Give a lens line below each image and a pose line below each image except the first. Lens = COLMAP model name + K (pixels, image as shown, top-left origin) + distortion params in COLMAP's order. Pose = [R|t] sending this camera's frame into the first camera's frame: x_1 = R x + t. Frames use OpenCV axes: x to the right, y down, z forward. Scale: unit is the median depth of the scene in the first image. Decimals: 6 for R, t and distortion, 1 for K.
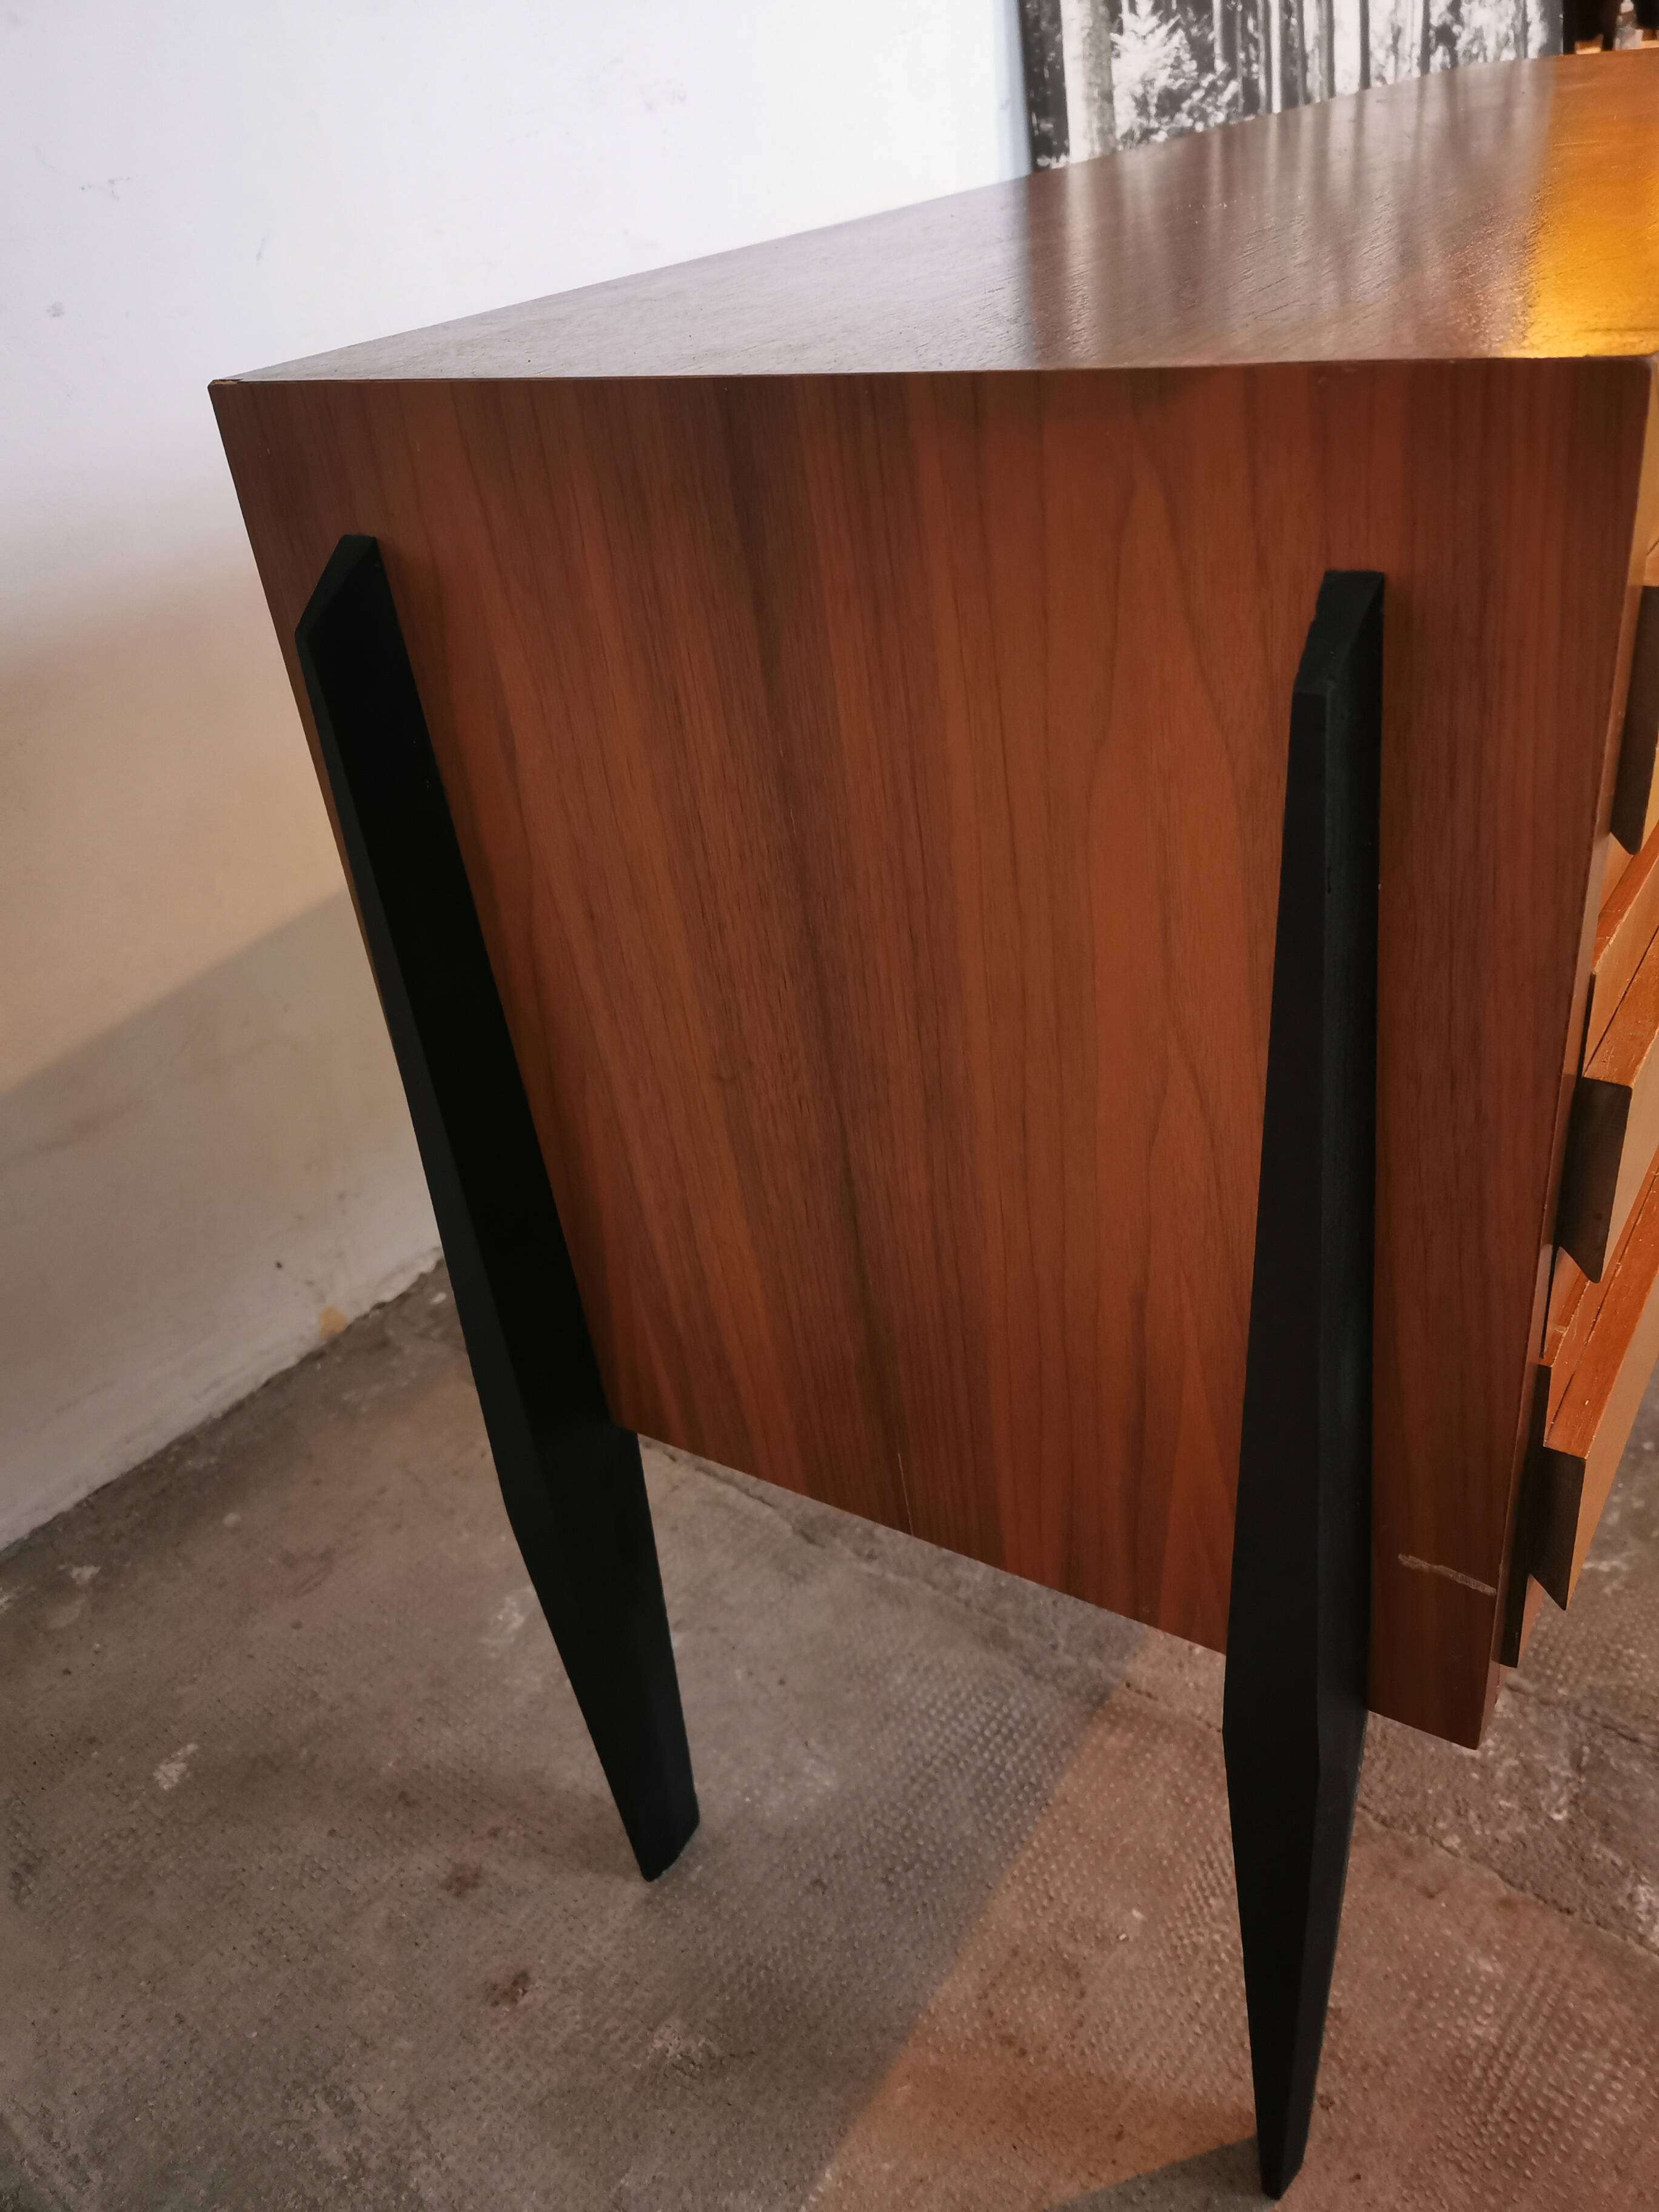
lens RADIAL K [[1706.8, 0, 824.5], [0, 1706.8, 1138.0], [0, 0, 1]] dist [0.070199, -0.114446]
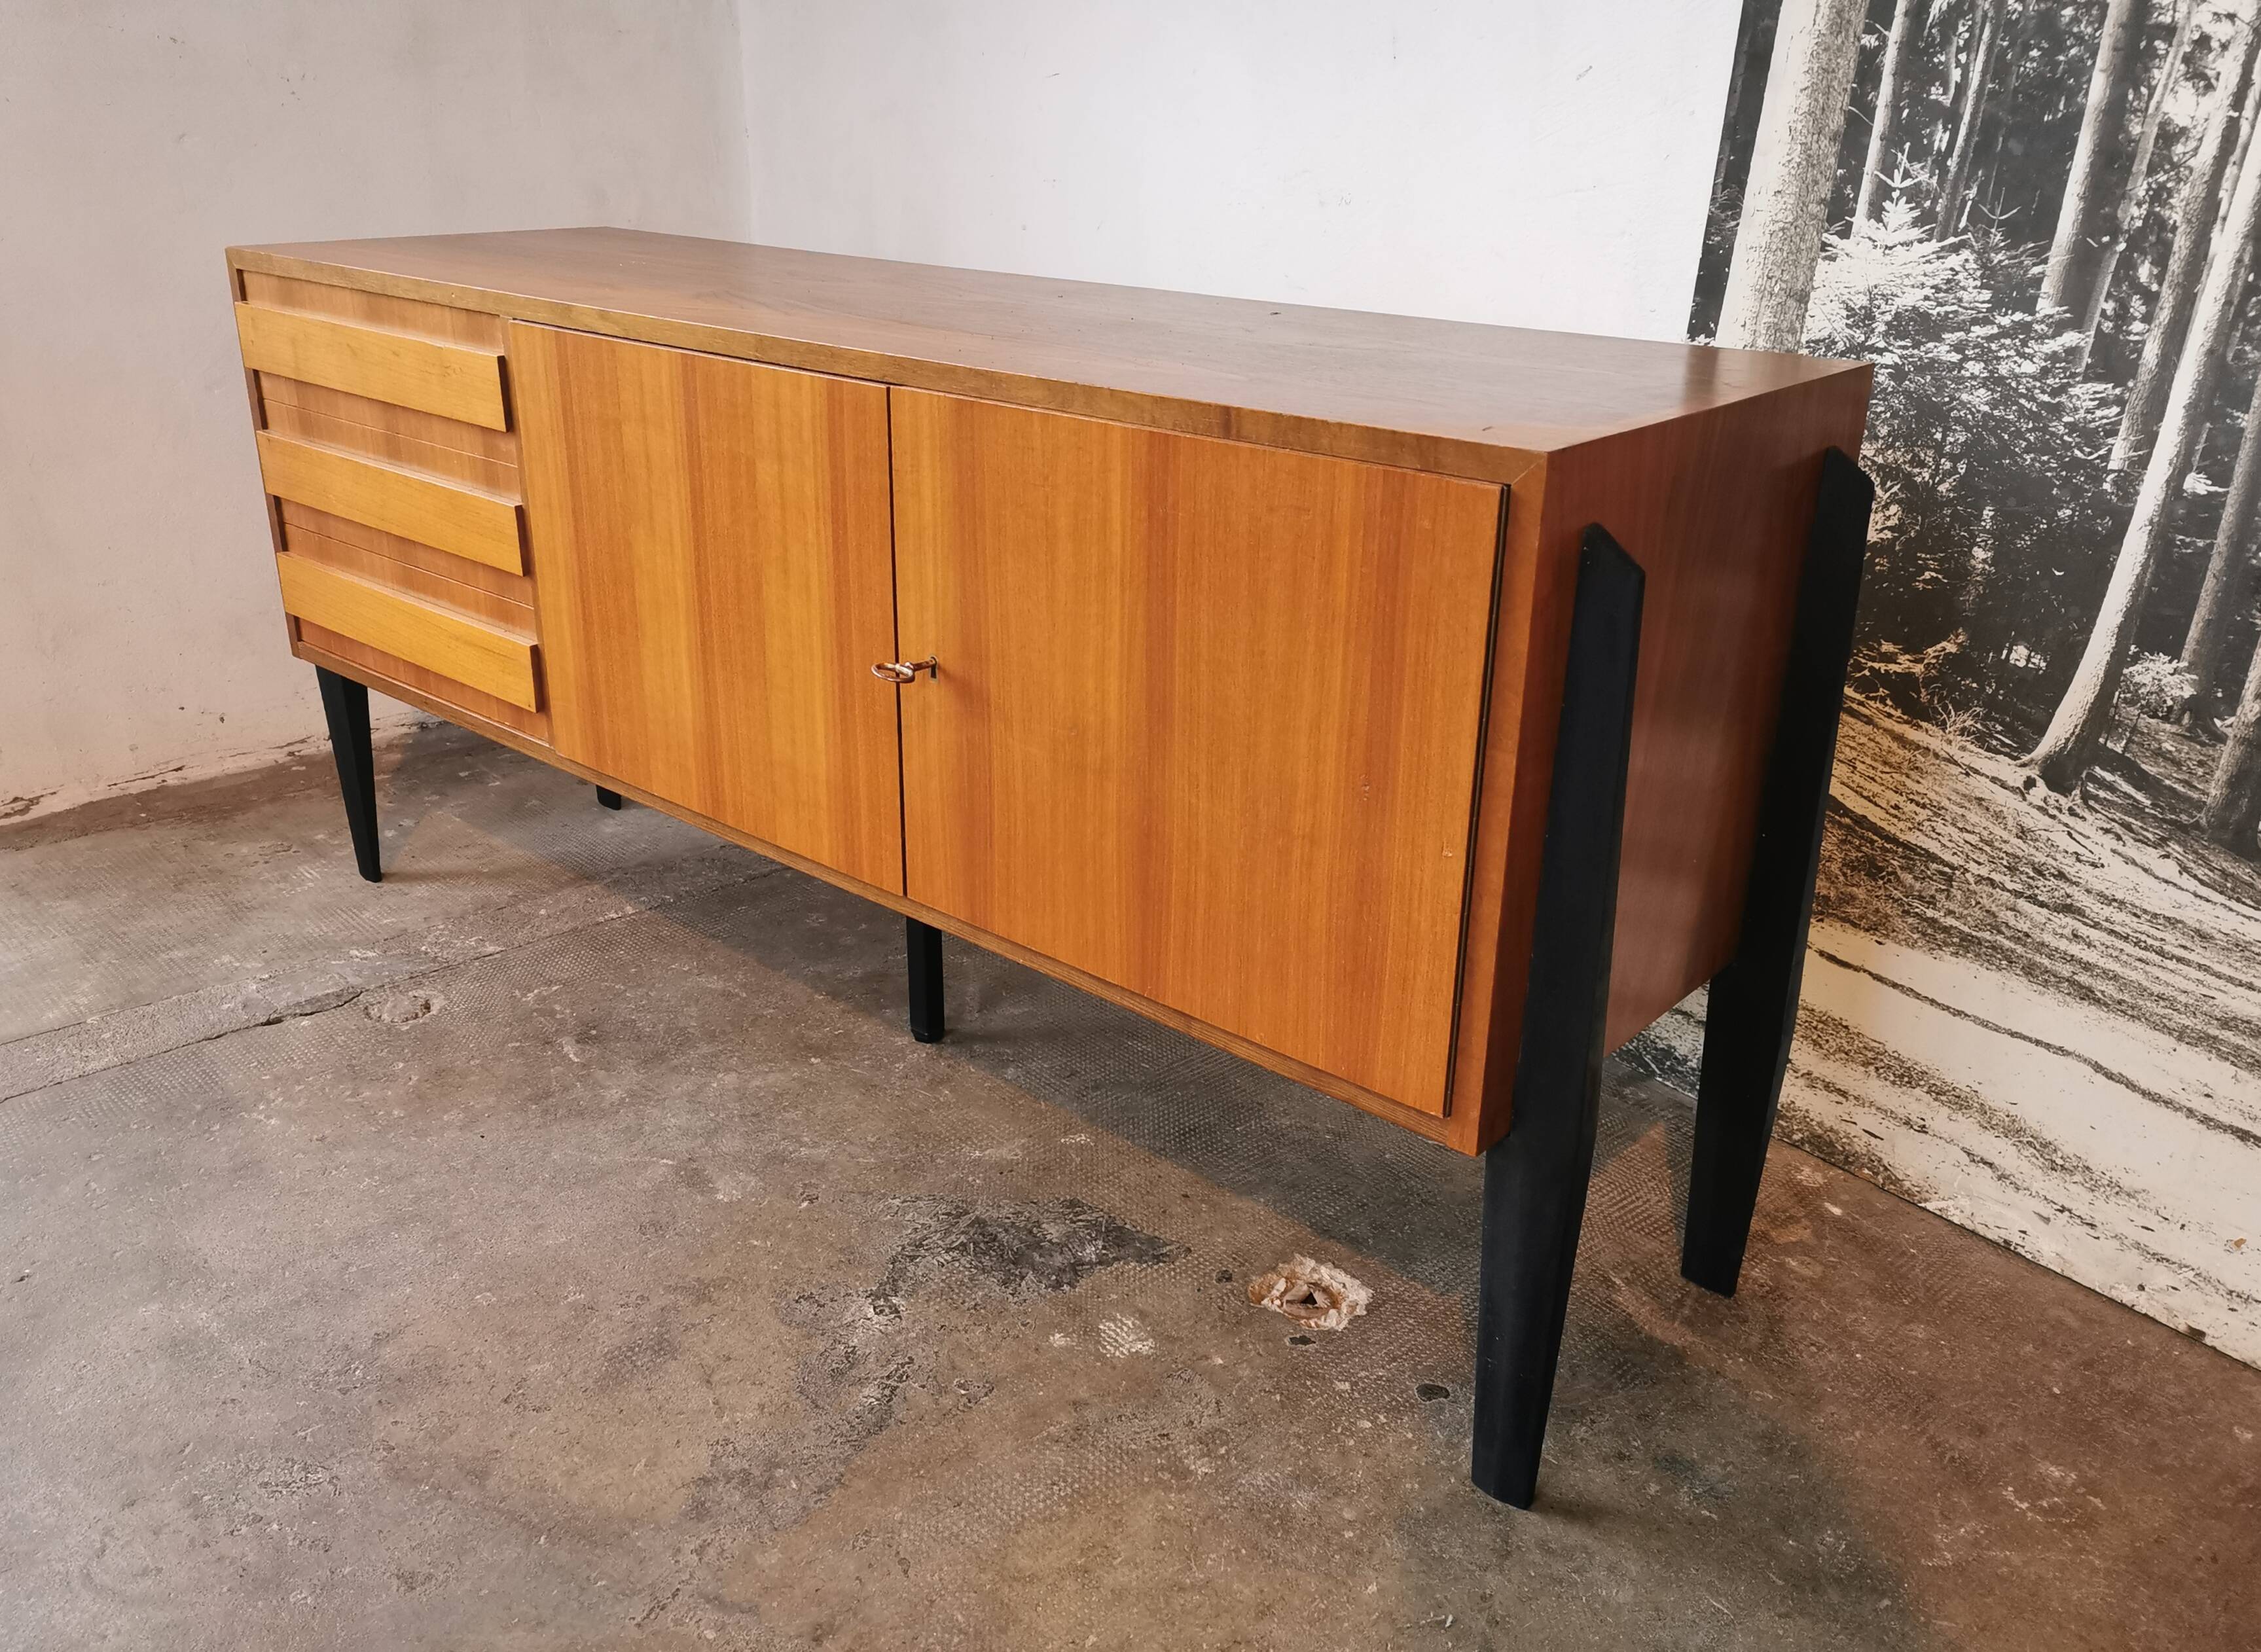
lens RADIAL K [[1847.3, 0, 1110.5], [0, 1847.3, 824.5], [0, 0, 1]] dist [0.048023, -0.064100]
pose [[-0.151993, 0.475451, -0.866513, 2.066452], [-0.521545, 0.706128, 0.478931, -1.183848], [0.839577, 0.524719, 0.140642, 1.212045]]
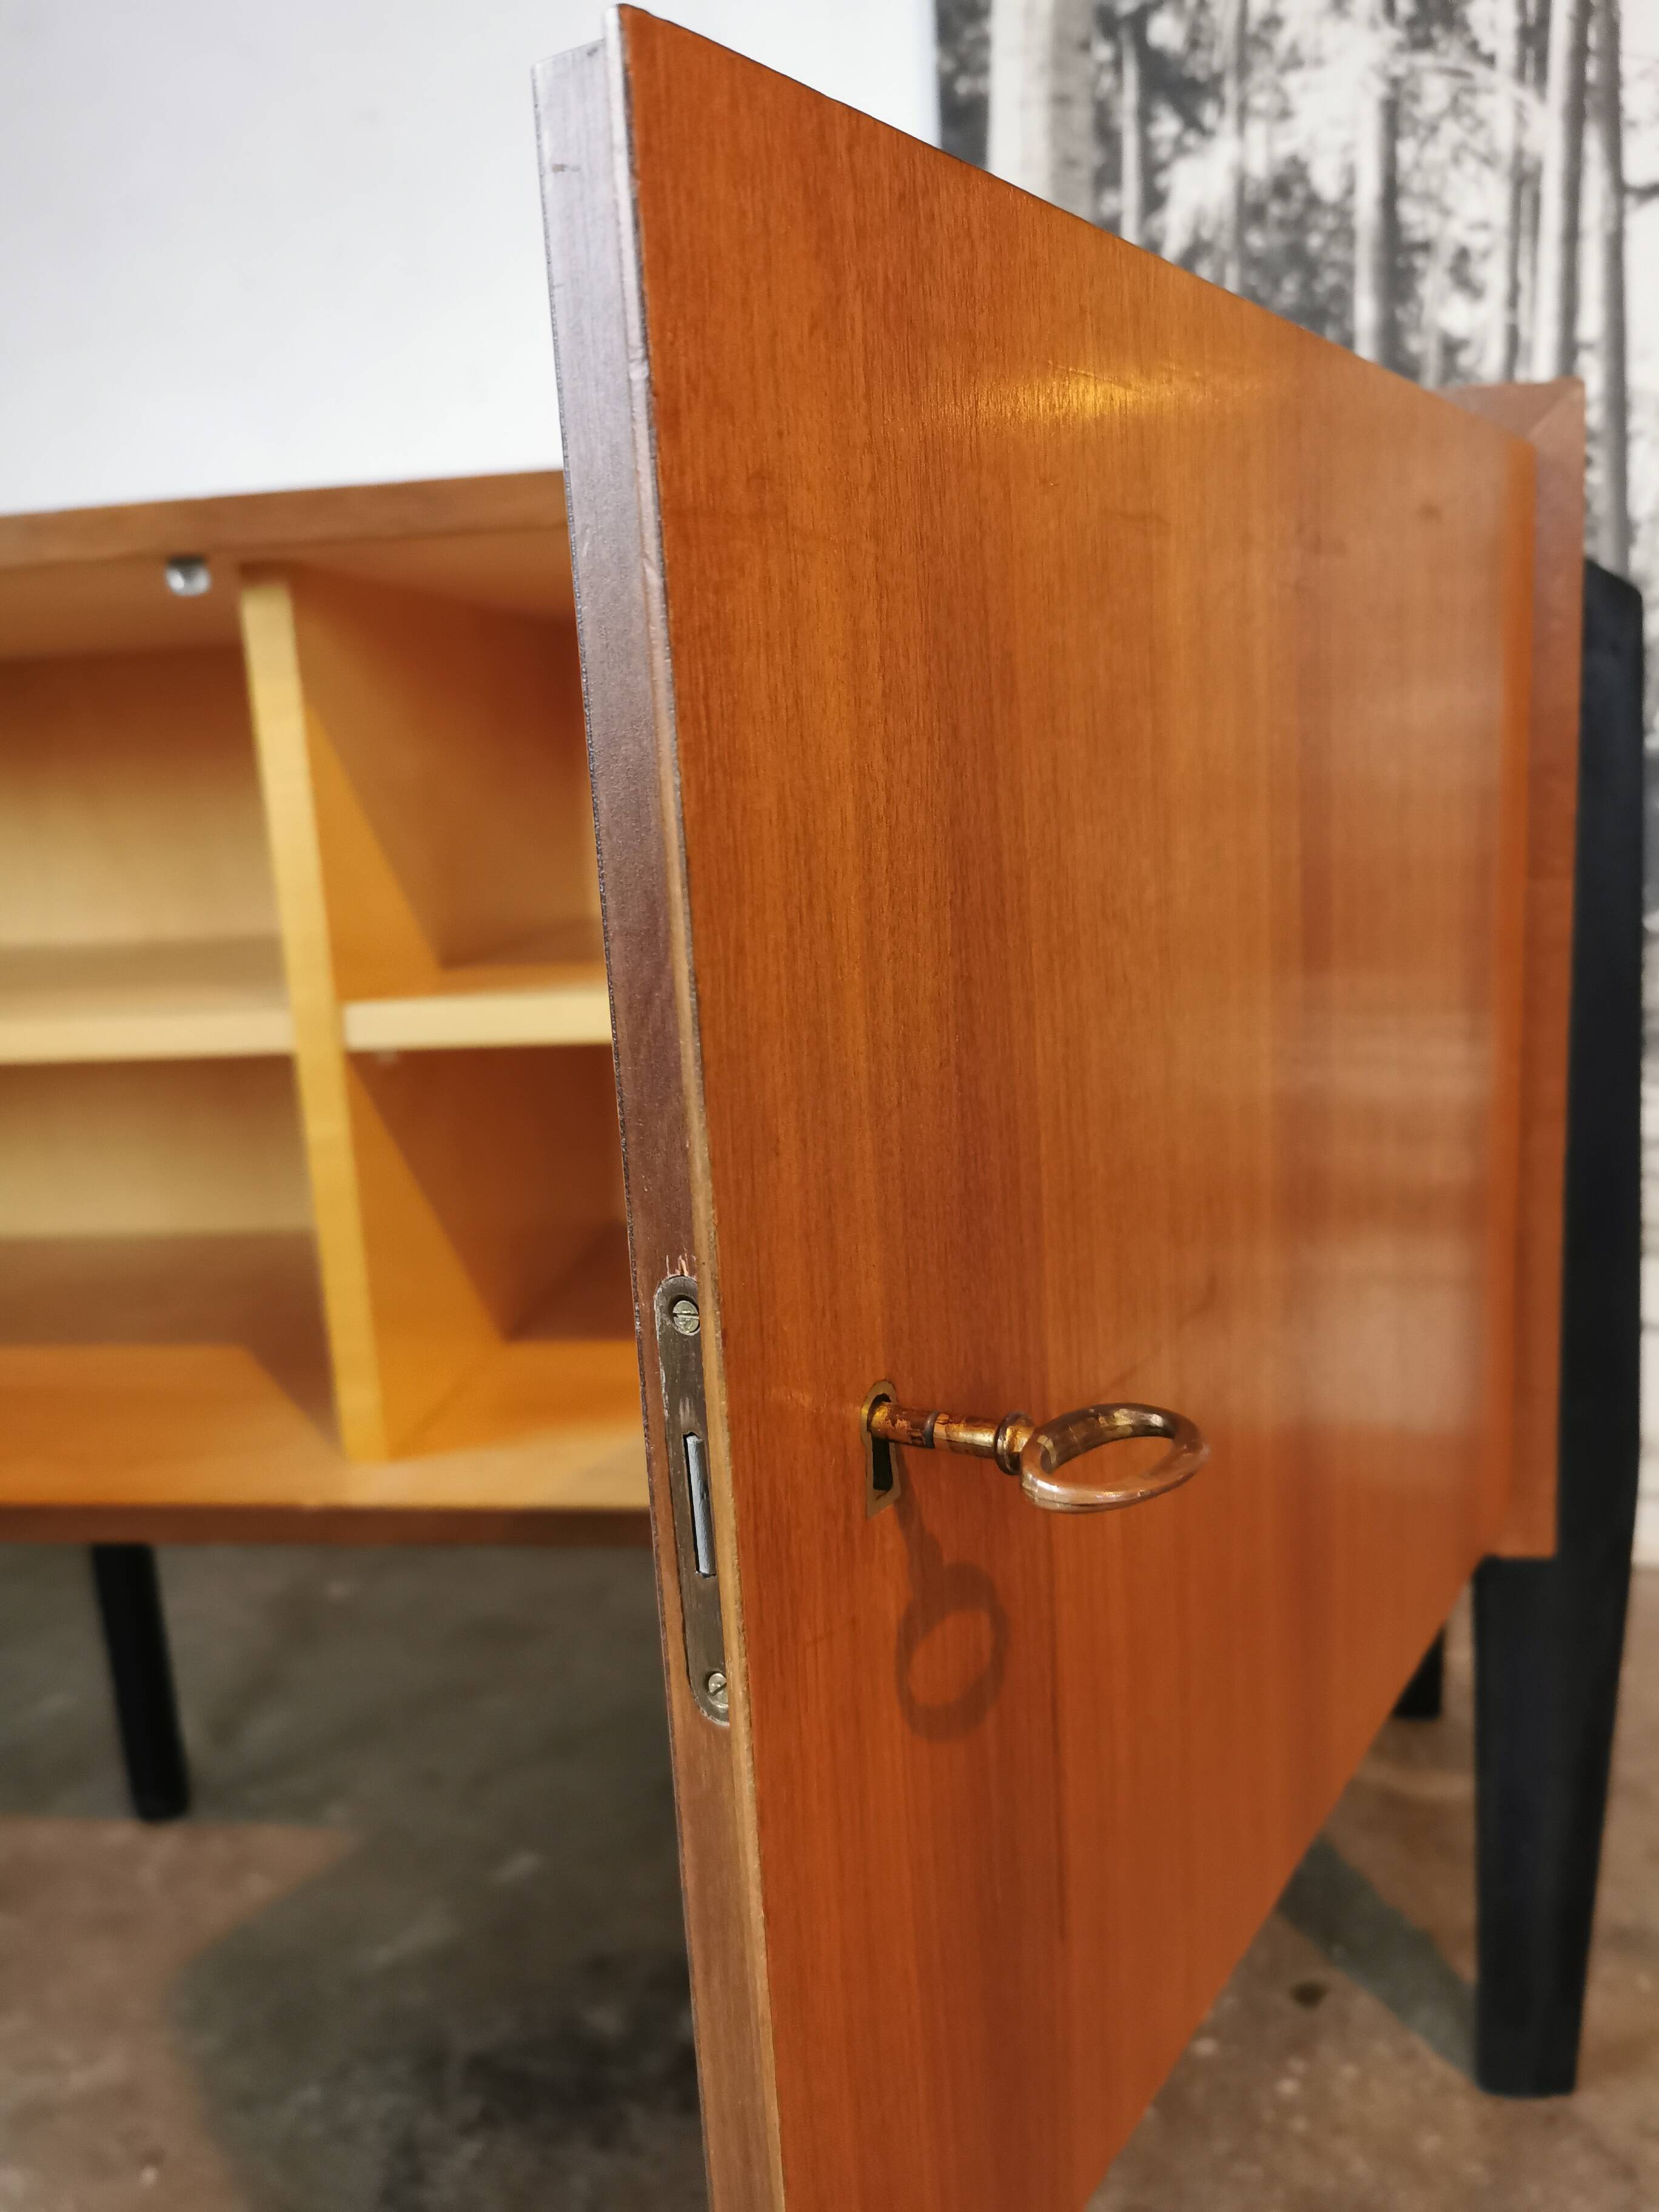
lens RADIAL K [[1706.8, 0, 861.0], [0, 1706.8, 1111.0], [0, 0, 1]] dist [0.070199, -0.114446]
pose [[0.430453, 0.269044, -0.861583, 1.526748], [-0.473747, 0.879838, 0.038056, -0.630457], [0.768293, 0.391791, 0.506188, 1.048135]]
